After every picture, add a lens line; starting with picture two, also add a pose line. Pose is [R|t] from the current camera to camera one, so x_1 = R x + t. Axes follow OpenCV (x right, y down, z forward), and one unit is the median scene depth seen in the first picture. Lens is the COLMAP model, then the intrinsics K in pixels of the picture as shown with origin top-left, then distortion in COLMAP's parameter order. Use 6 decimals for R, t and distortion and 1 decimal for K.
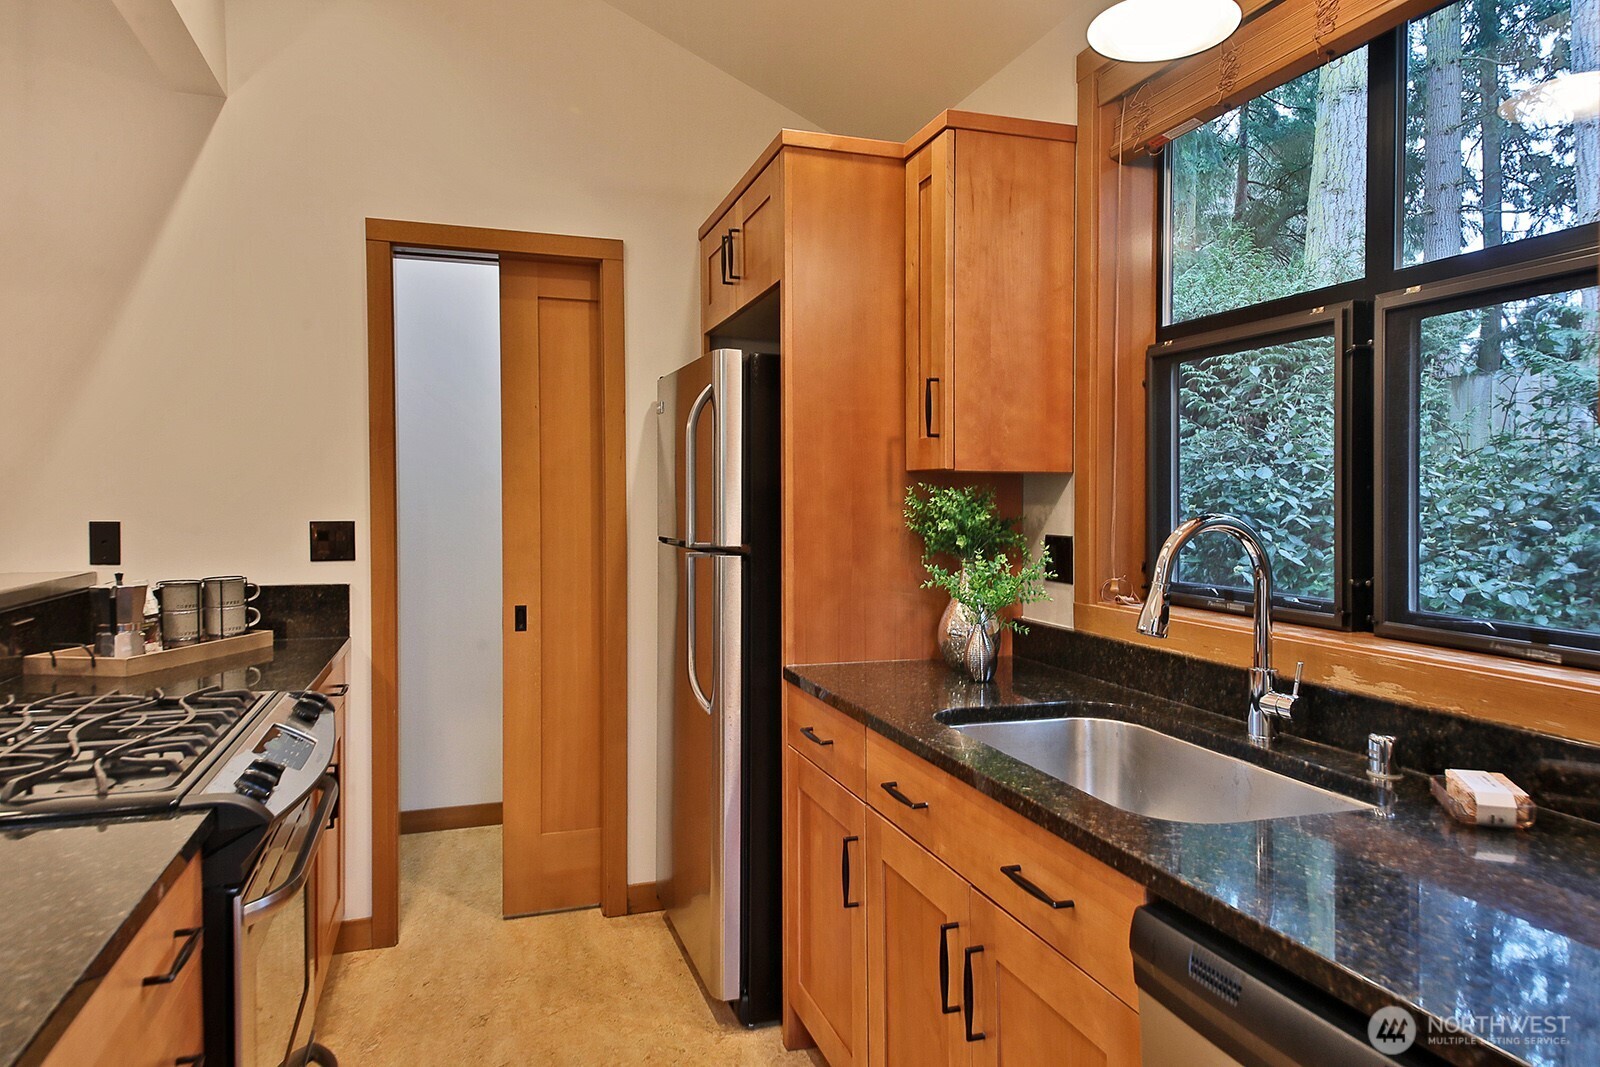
lens RADIAL K [[1025.7, 0, 800.0], [0, 1025.7, 533.5], [0, 0, 1]] dist [0.076849, -0.069793]
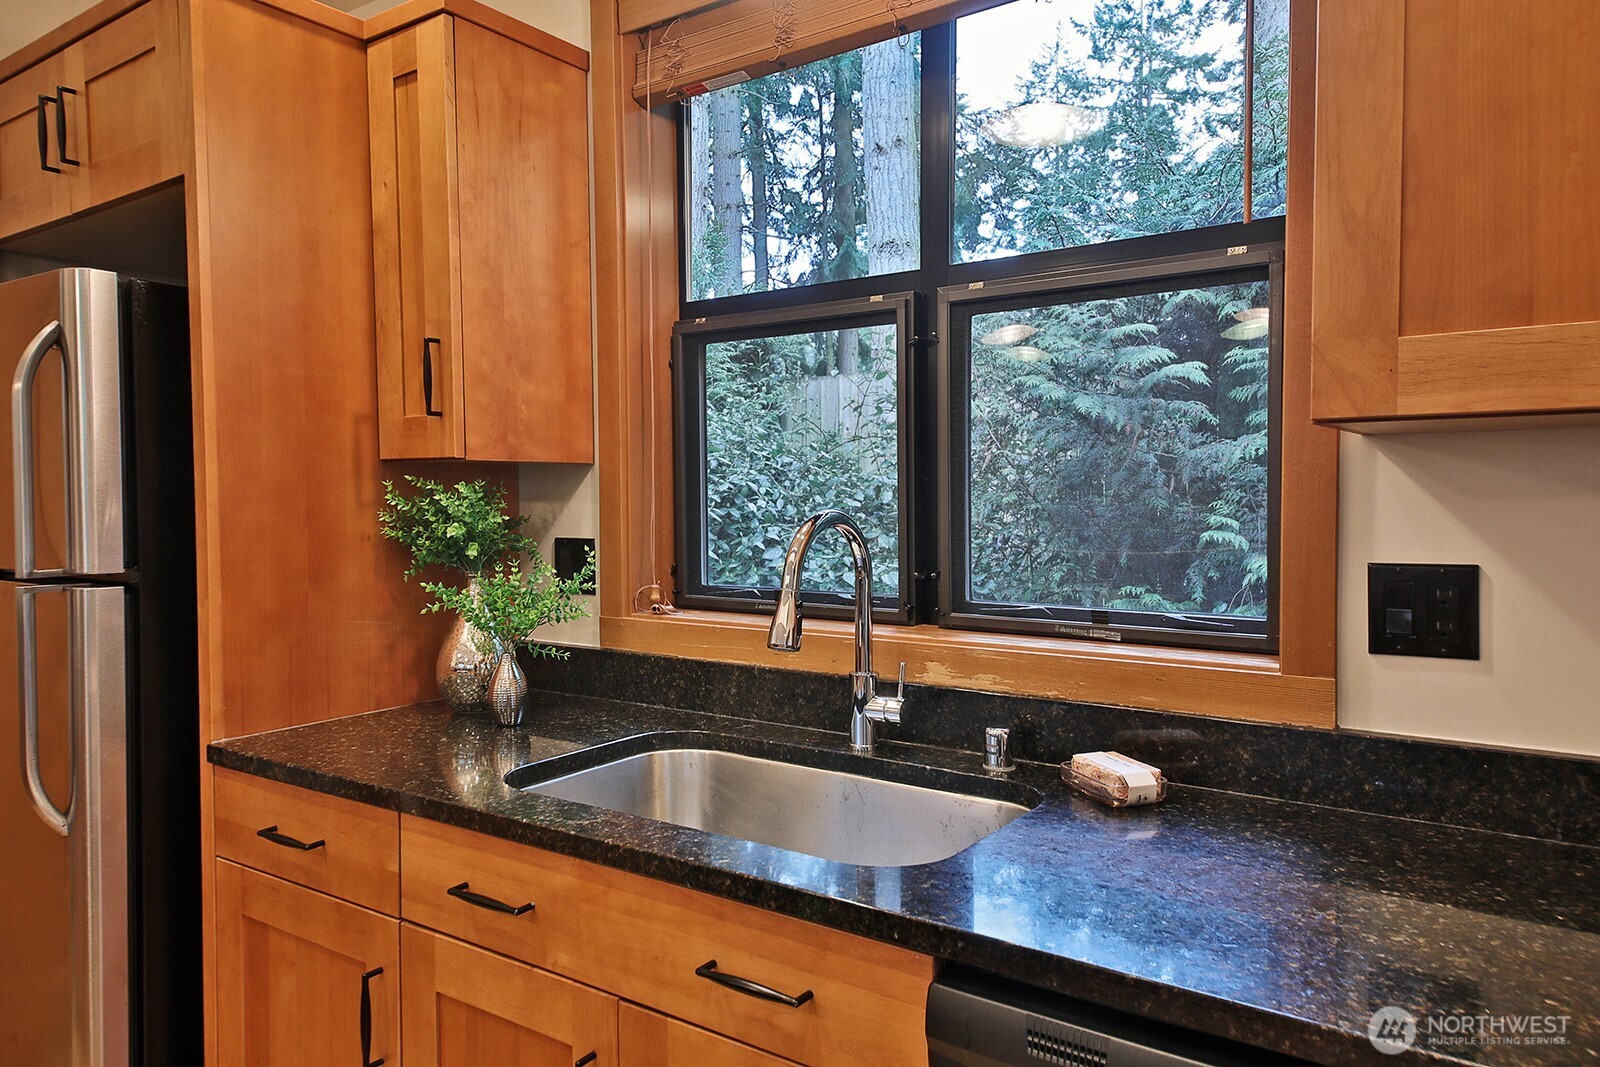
lens RADIAL K [[1093.8, 0, 800.0], [0, 1093.8, 533.5], [0, 0, 1]] dist [0.077435, -0.048933]
pose [[0.805374, -0.033458, 0.591821, -0.141489], [0.031405, 0.999412, 0.013763, -0.008910], [-0.591934, 0.007502, 0.805952, 0.177396]]
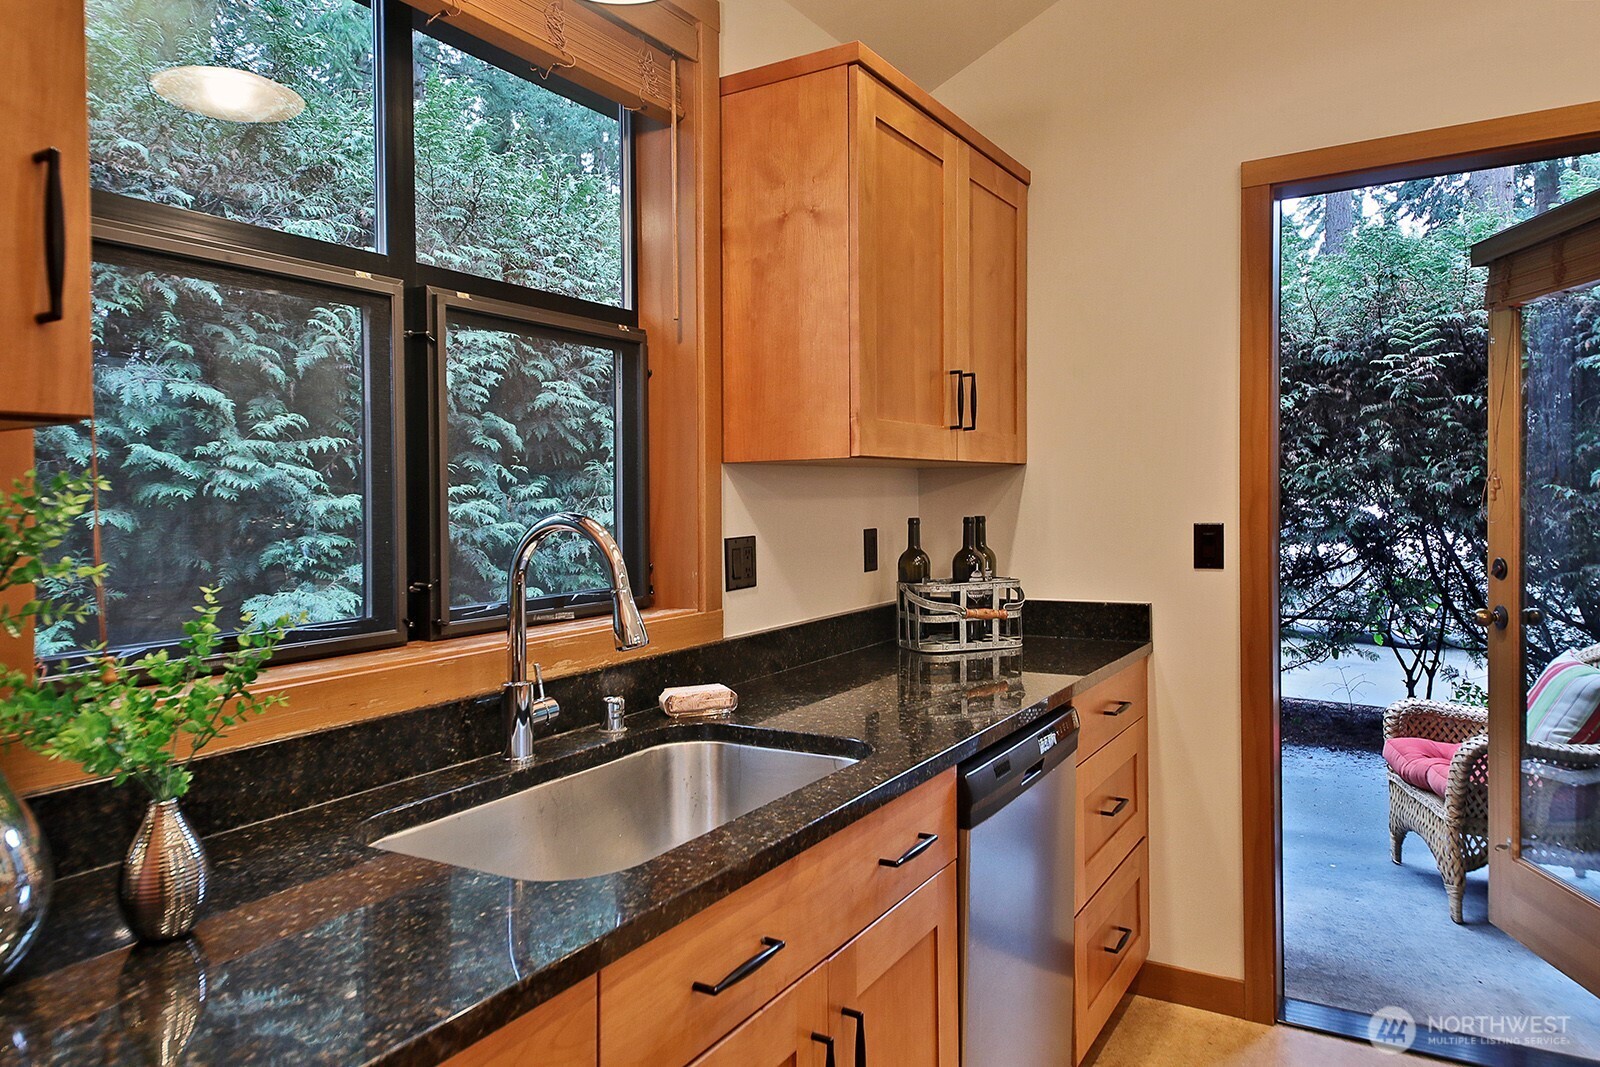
lens RADIAL K [[1050.9, 0, 800.0], [0, 1050.9, 533.5], [0, 0, 1]] dist [-0.002611, -0.001062]
pose [[-0.659123, -0.015705, 0.751871, -0.309919], [0.040255, 0.997612, 0.056127, -0.031346], [-0.750957, 0.067261, -0.656916, 1.075811]]
